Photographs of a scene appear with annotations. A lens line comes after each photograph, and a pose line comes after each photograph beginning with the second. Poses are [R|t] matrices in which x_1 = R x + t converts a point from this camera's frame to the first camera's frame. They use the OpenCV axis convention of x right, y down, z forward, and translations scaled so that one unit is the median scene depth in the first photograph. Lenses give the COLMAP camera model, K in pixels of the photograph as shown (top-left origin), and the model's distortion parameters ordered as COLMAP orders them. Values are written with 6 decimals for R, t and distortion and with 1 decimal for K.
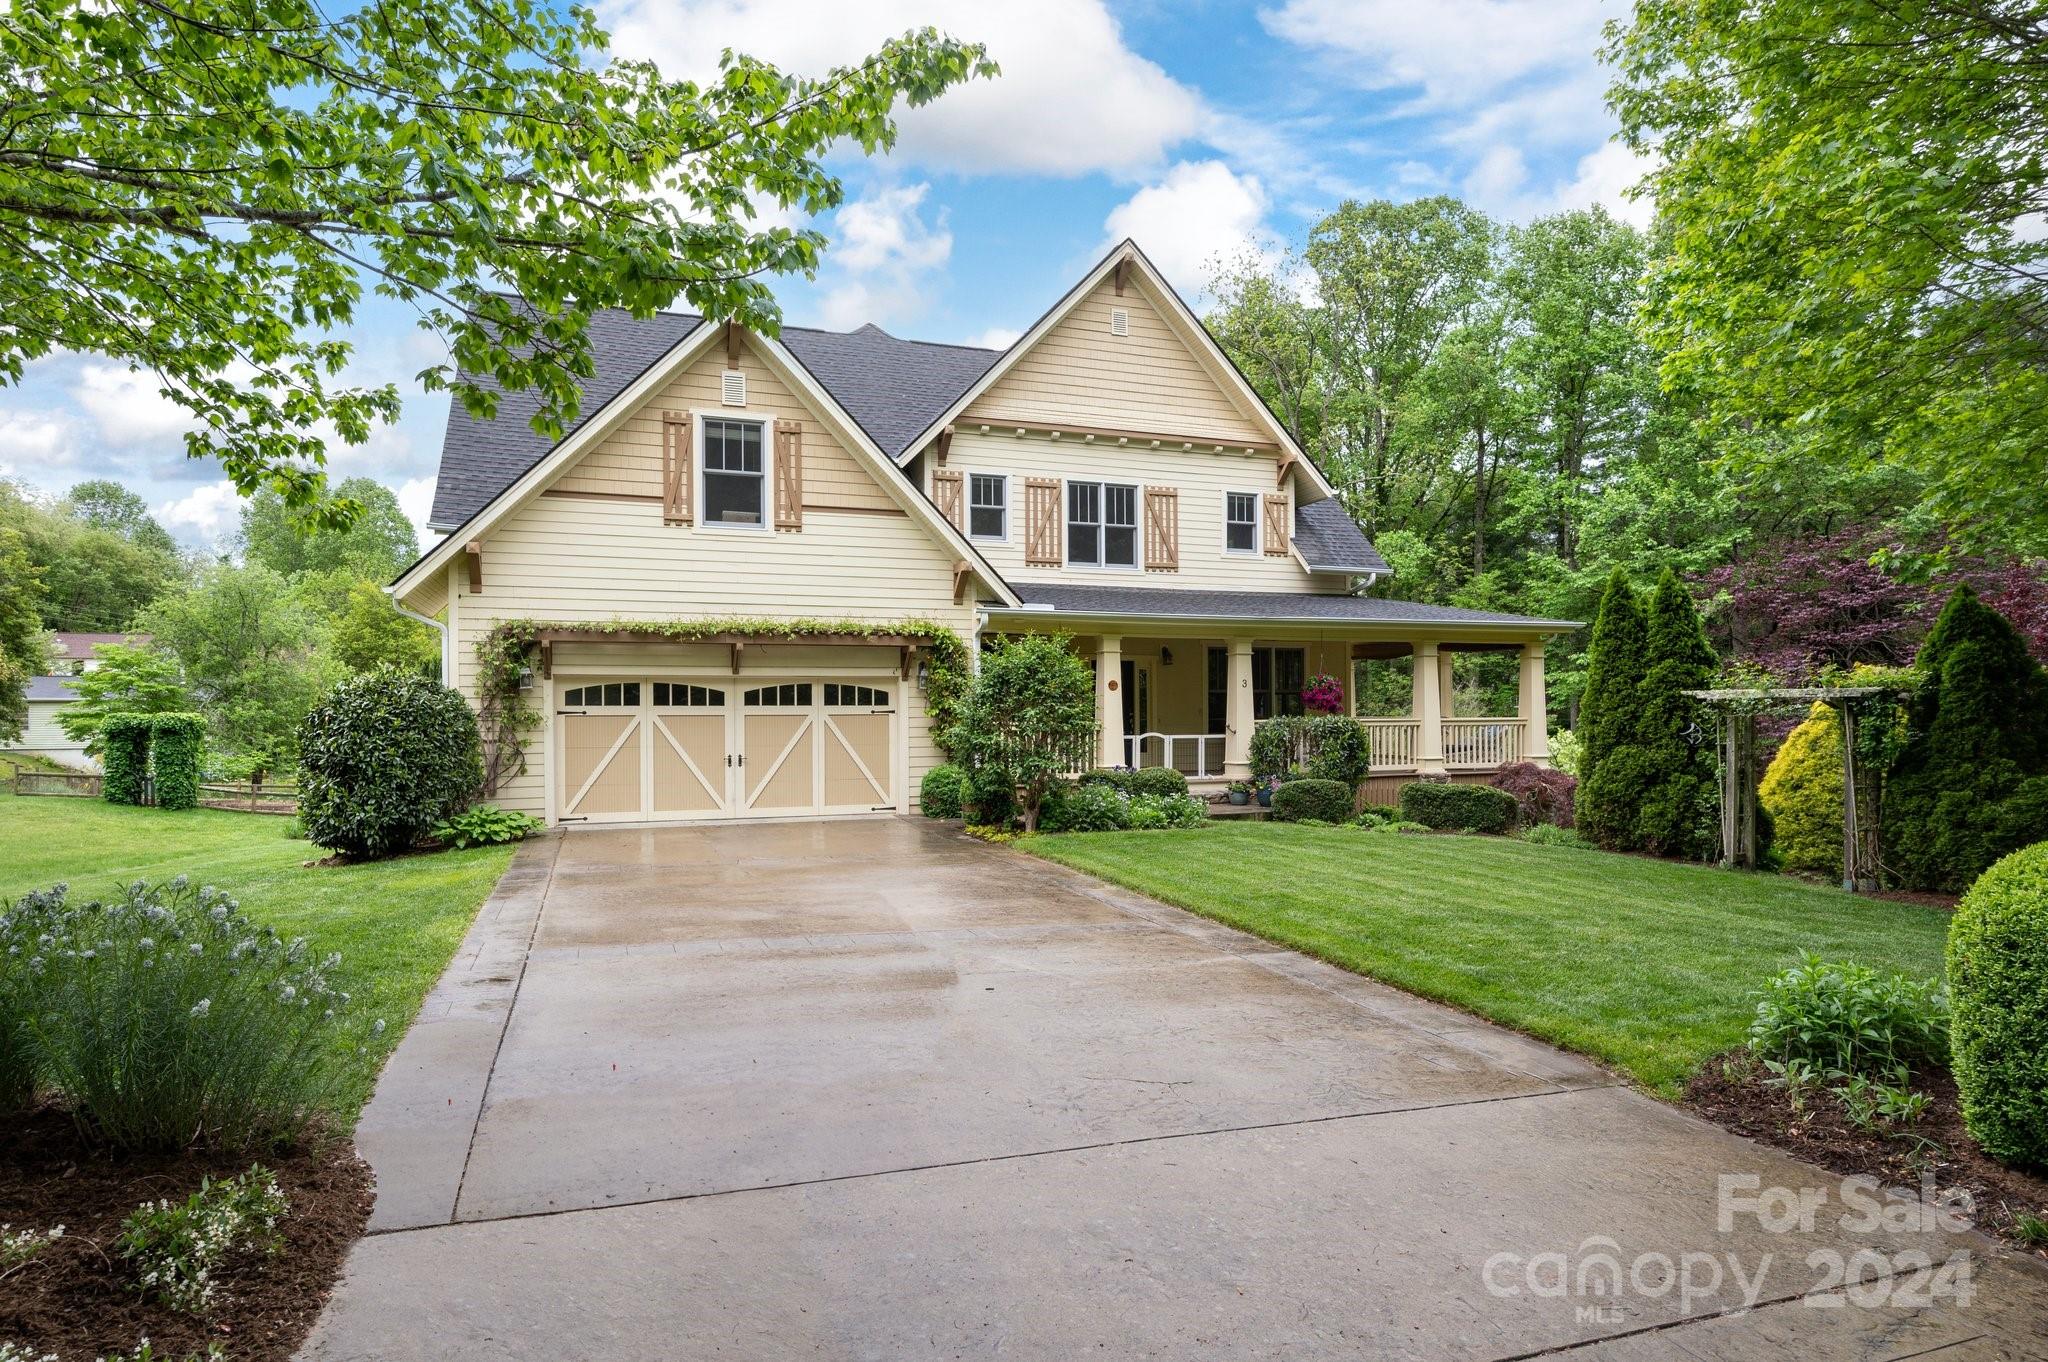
lens RADIAL K [[1092.3, 0, 951.4], [0, 1092.3, 710.6], [0, 0, 1]] dist [-0.000290, -0.000382]
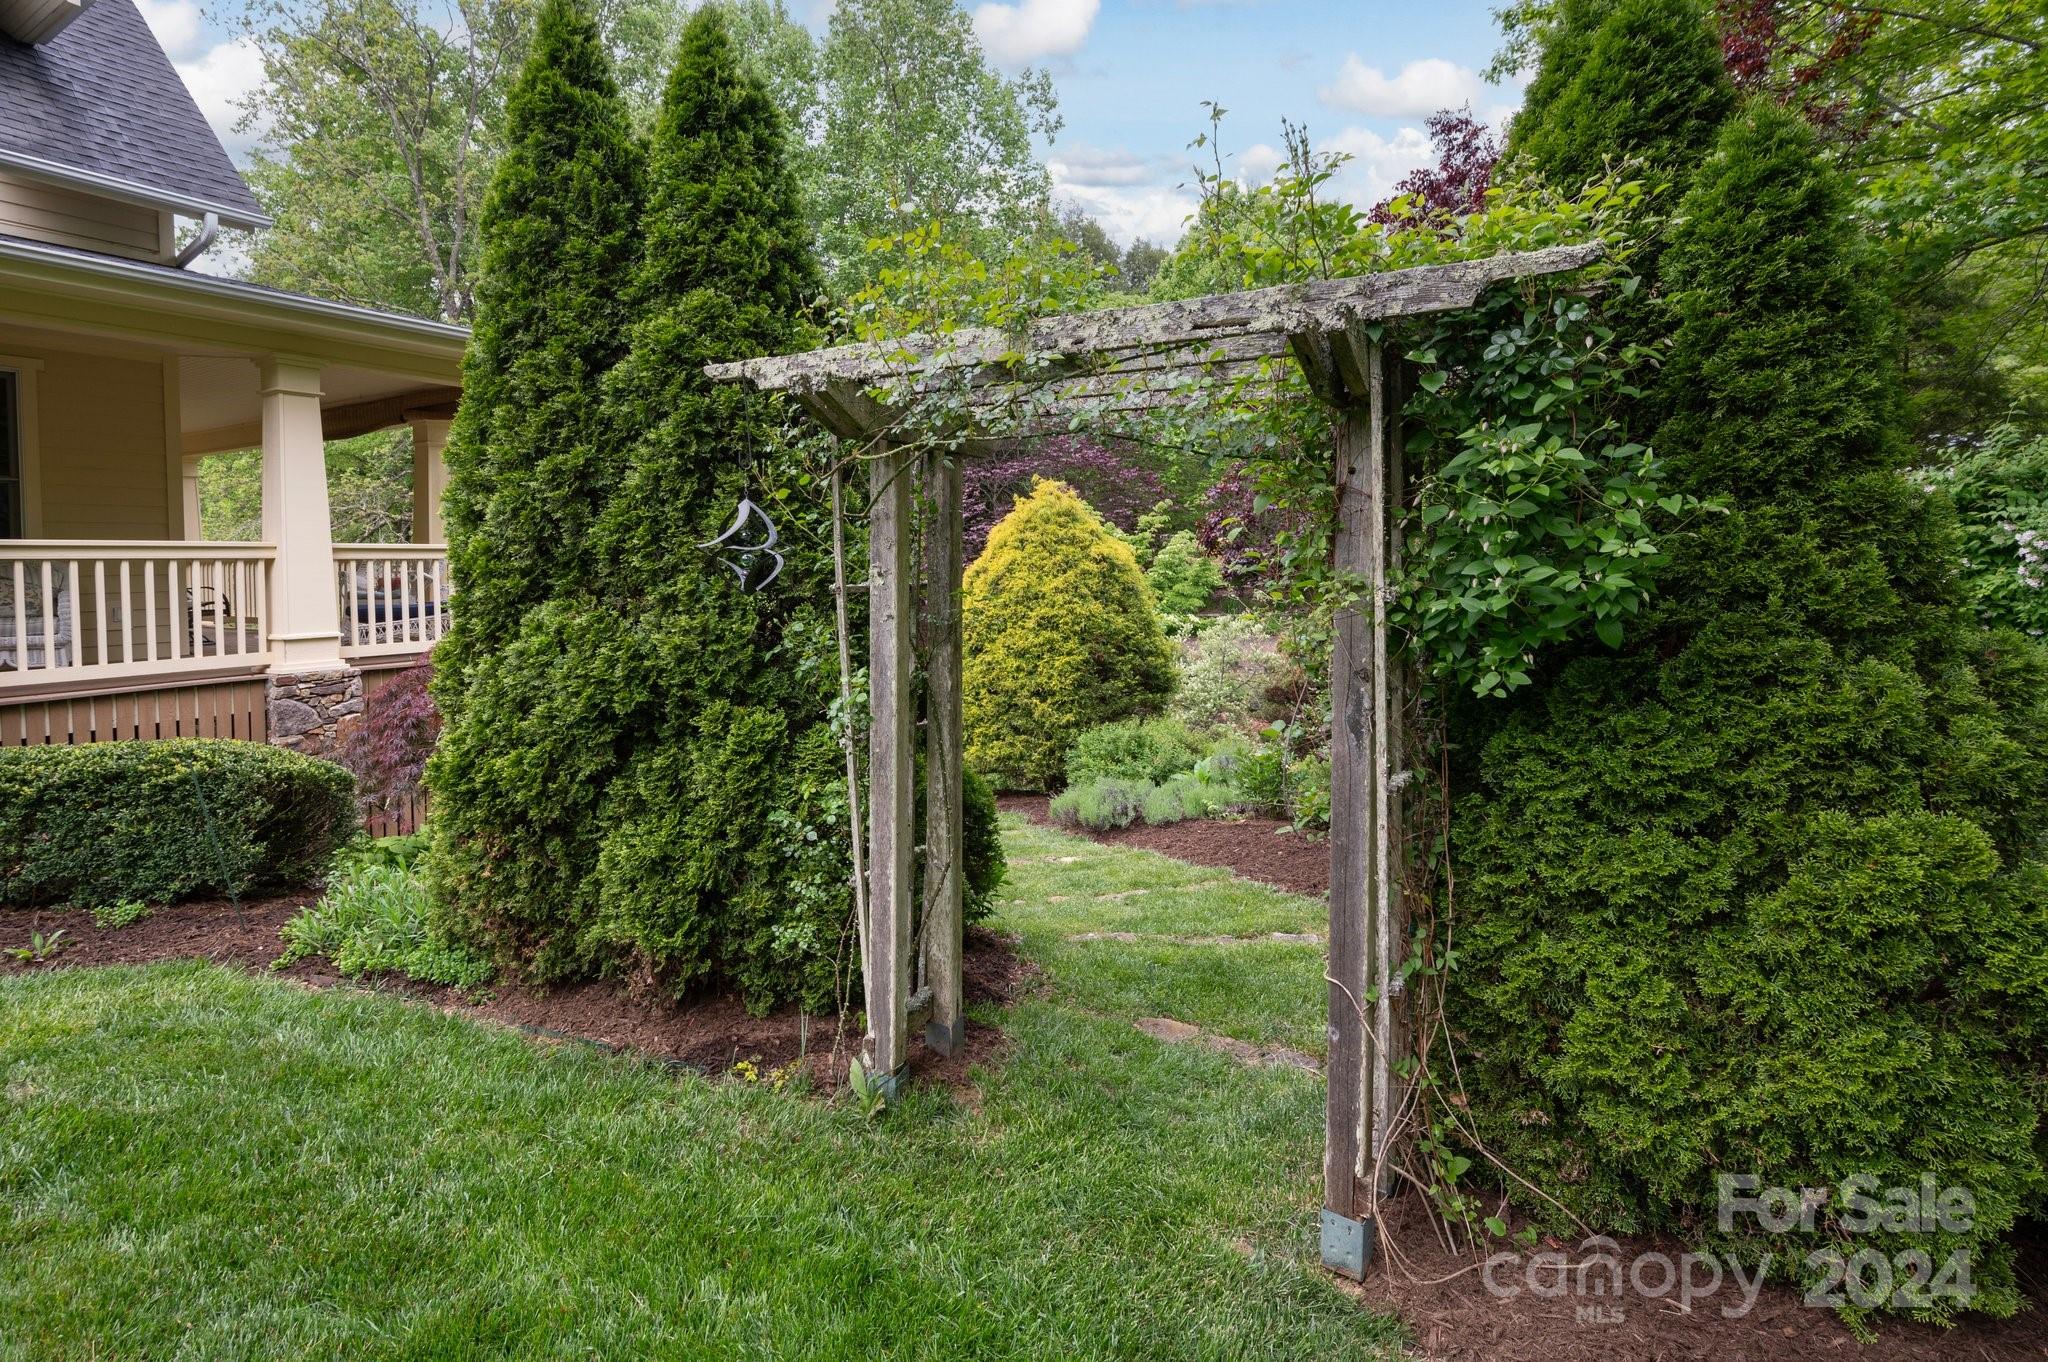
lens RADIAL K [[1056.9, 0, 1061.2], [0, 1056.9, 578.9], [0, 0, 1]] dist [0.034523, 0.000071]
pose [[0.716118, -0.013098, 0.697857, 0.525525], [0.002844, 0.999870, 0.015848, 0.022966], [-0.697974, -0.009364, 0.716062, 0.731704]]
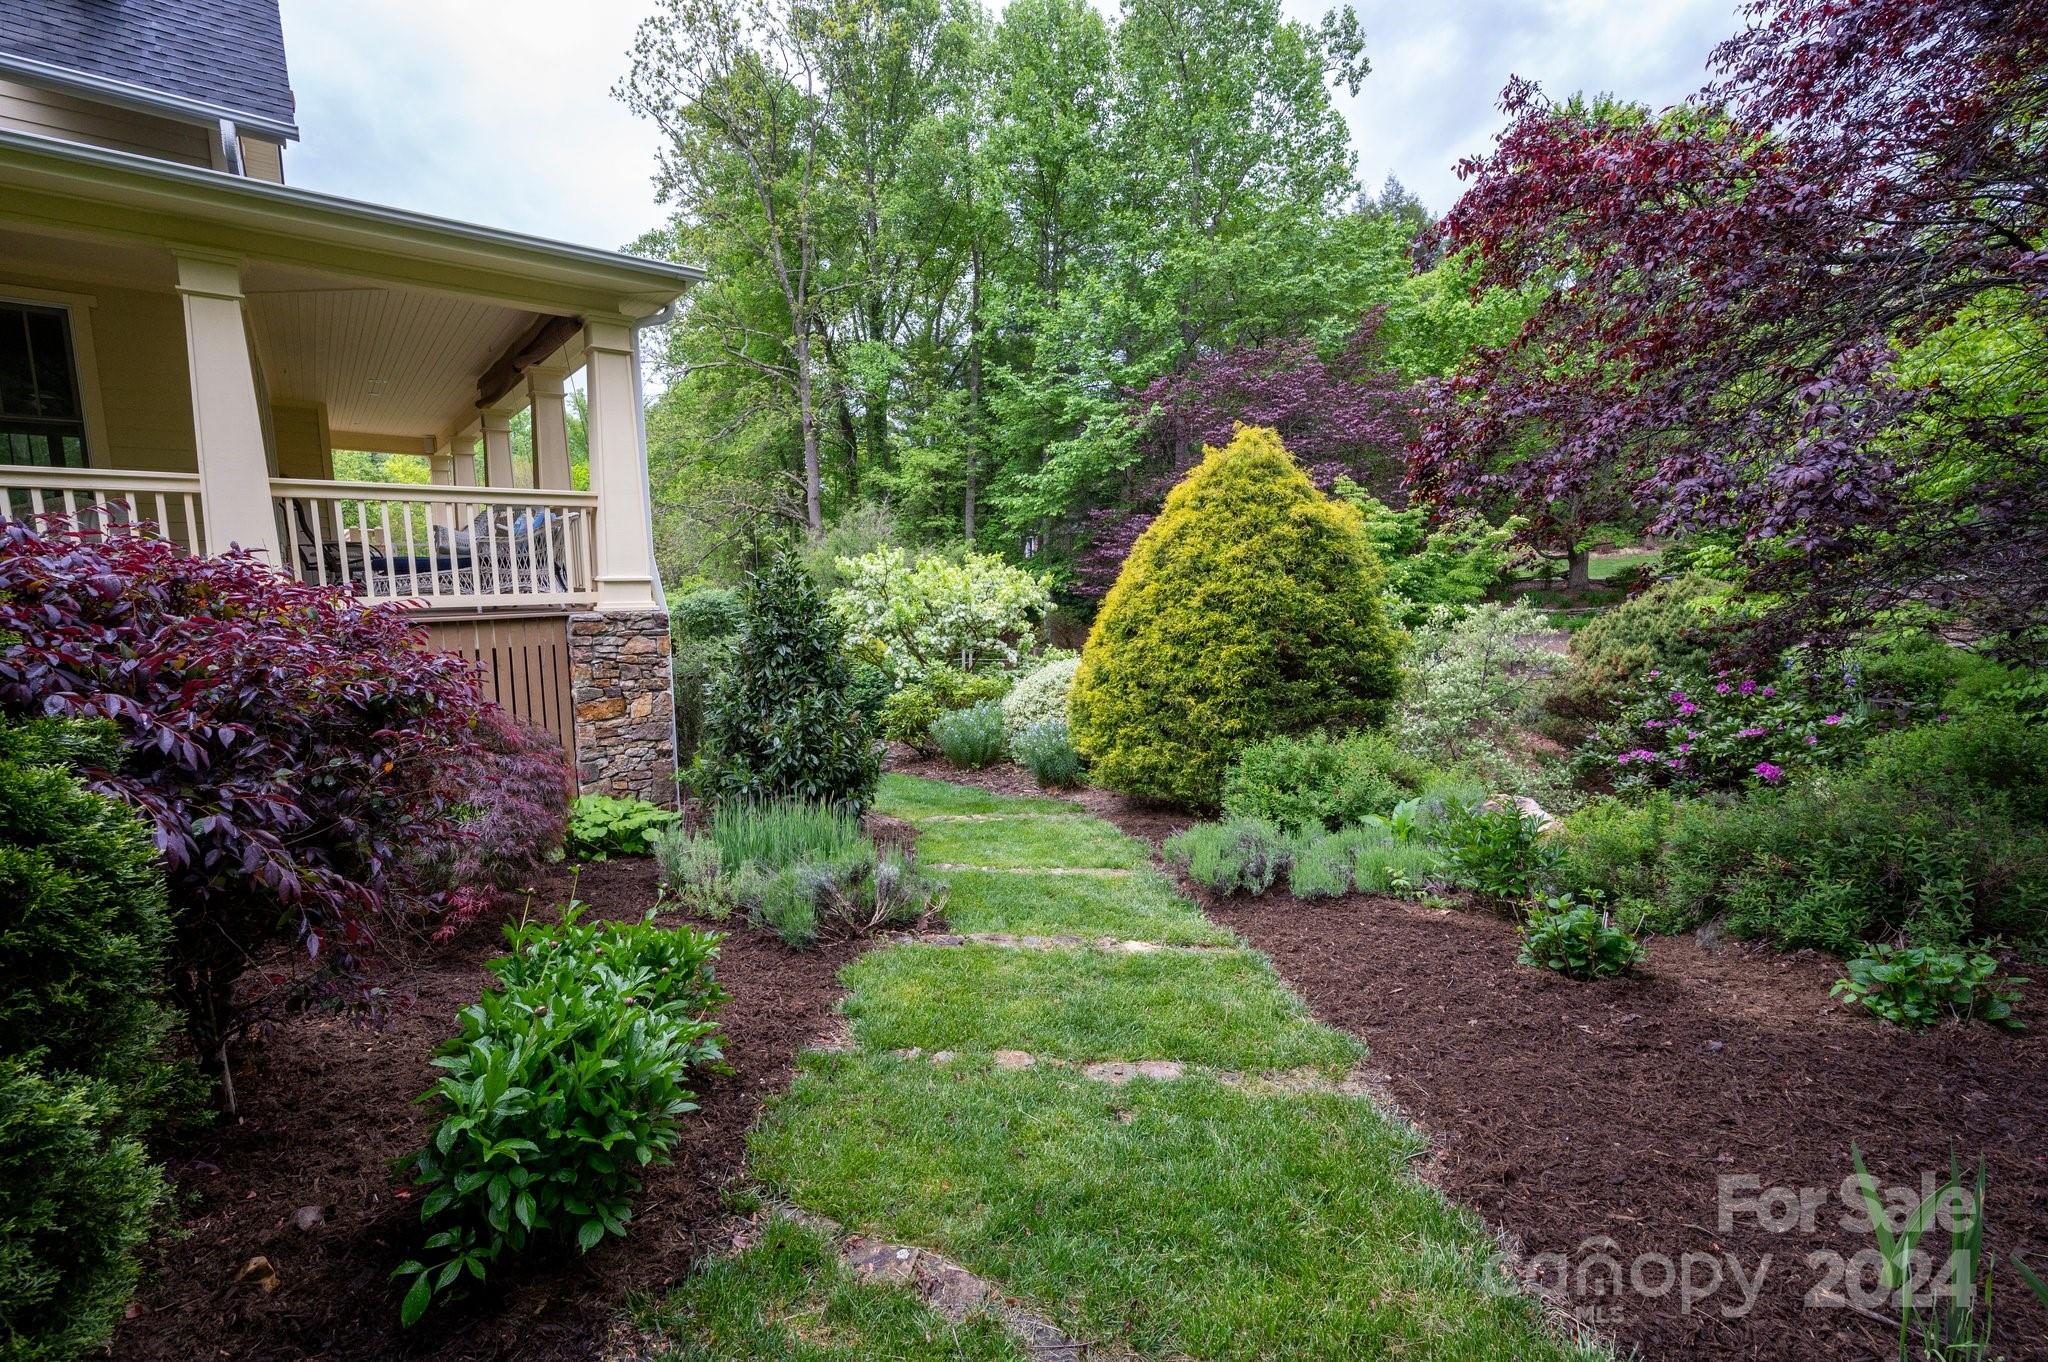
lens RADIAL K [[915.9, 0, 998.9], [0, 915.9, 681.0], [0, 0, 1]] dist [0.001040, 0.000025]
pose [[0.924524, -0.045867, 0.378355, 0.793284], [-0.006013, 0.990853, 0.134811, 0.047137], [-0.381077, -0.126910, 0.915791, 0.883716]]
